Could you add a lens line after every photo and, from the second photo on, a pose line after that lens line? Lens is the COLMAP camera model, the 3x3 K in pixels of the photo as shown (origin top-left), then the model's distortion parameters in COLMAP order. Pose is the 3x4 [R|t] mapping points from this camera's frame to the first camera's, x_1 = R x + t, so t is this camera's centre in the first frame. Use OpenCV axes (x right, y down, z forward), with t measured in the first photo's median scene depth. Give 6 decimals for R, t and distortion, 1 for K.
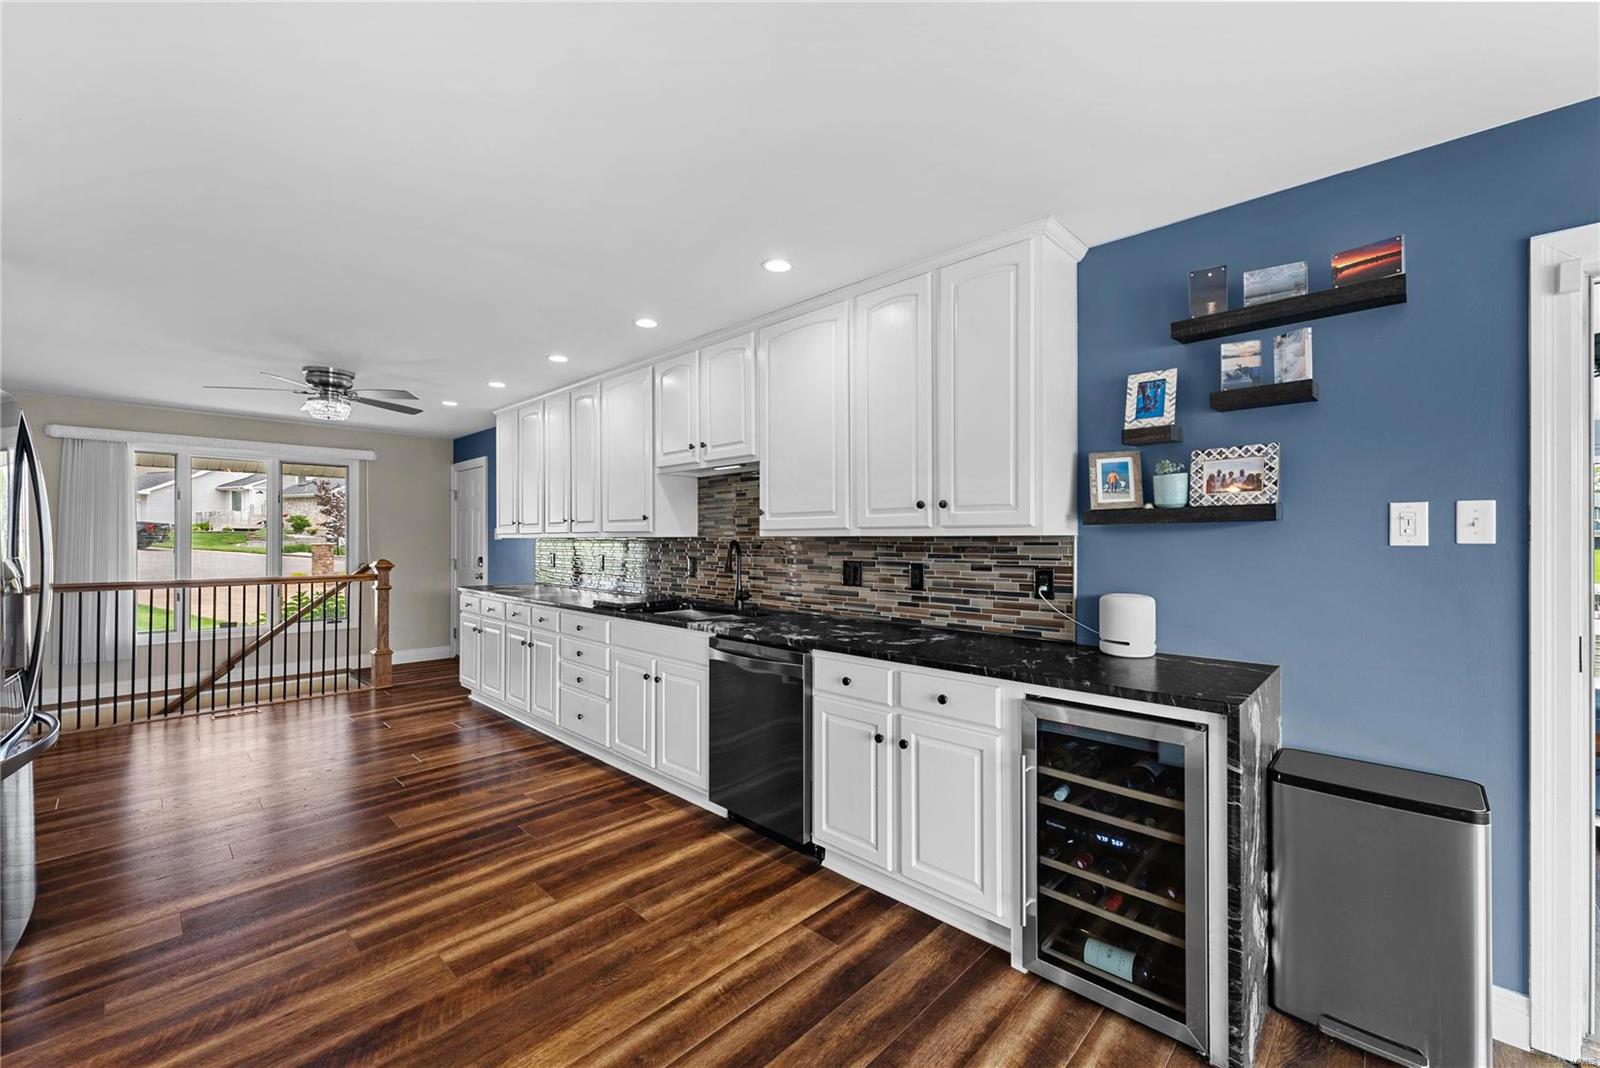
lens RADIAL K [[647.6, 0, 802.0], [0, 647.6, 534.5], [0, 0, 1]] dist [0.003015, 0.000052]
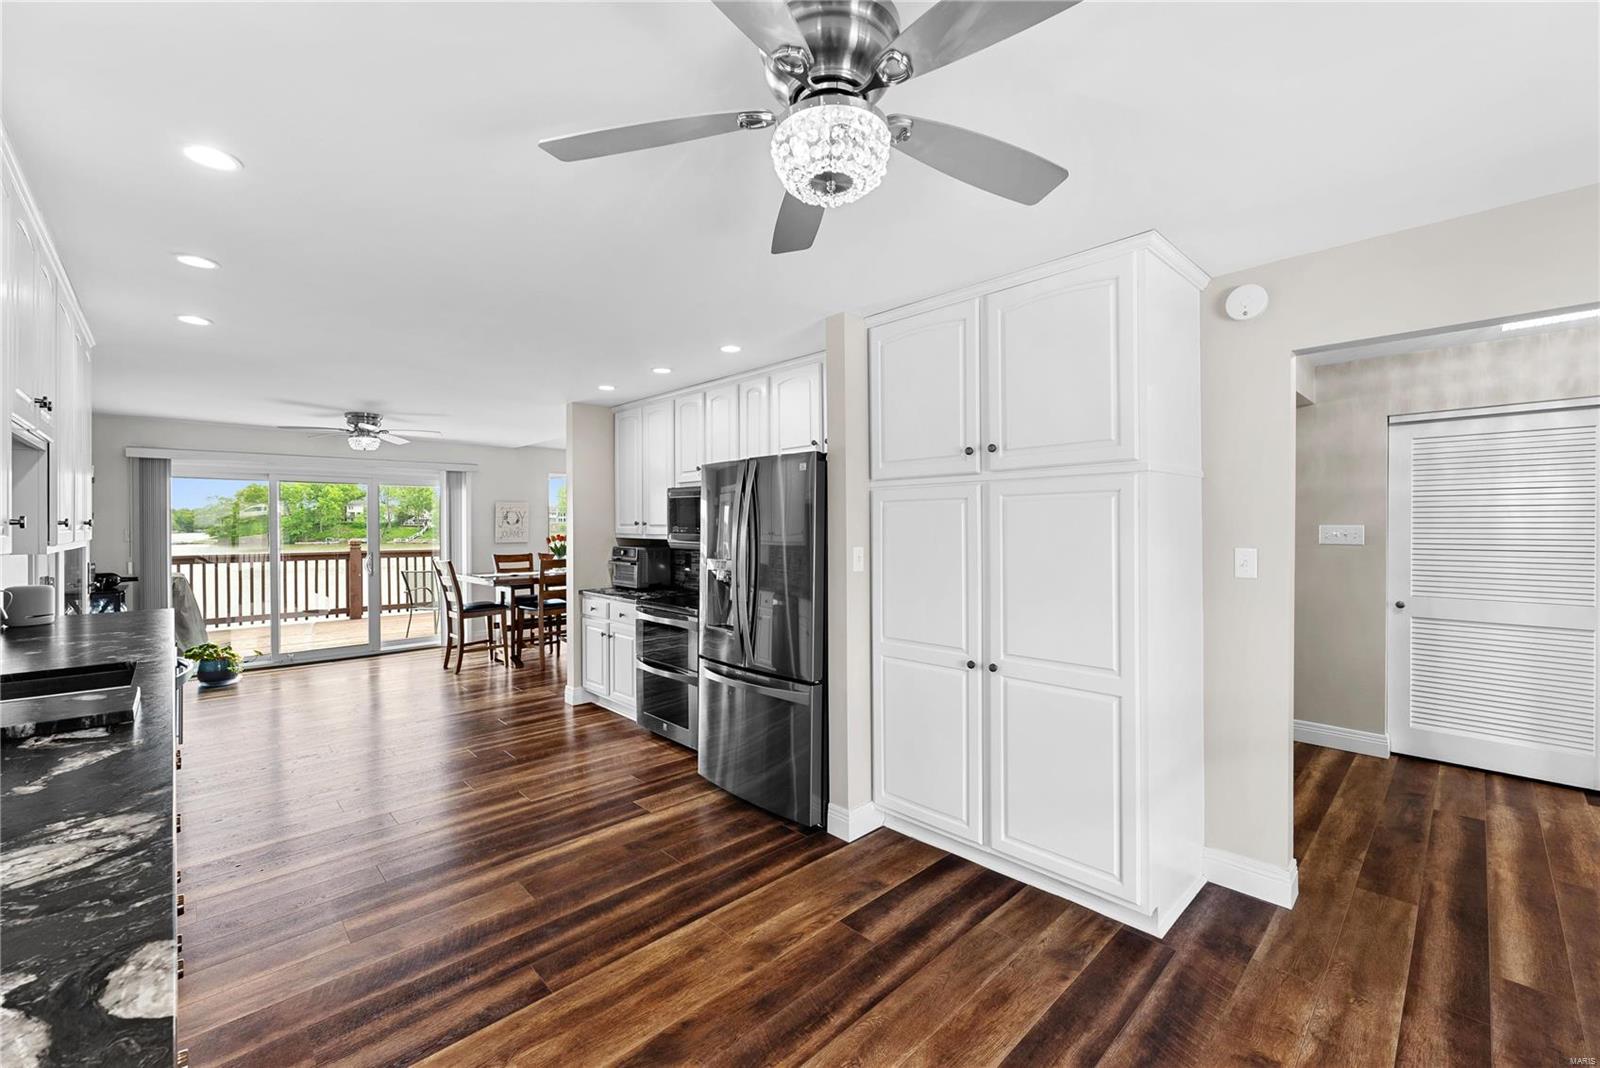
lens RADIAL K [[647.6, 0, 794.5], [0, 647.6, 523.5], [0, 0, 1]] dist [0.003015, 0.000052]
pose [[-0.998896, 0.004703, 0.046745, -1.158284], [0.004311, 0.999955, -0.008486, -0.029145], [-0.046782, -0.008275, -0.998871, 2.078864]]
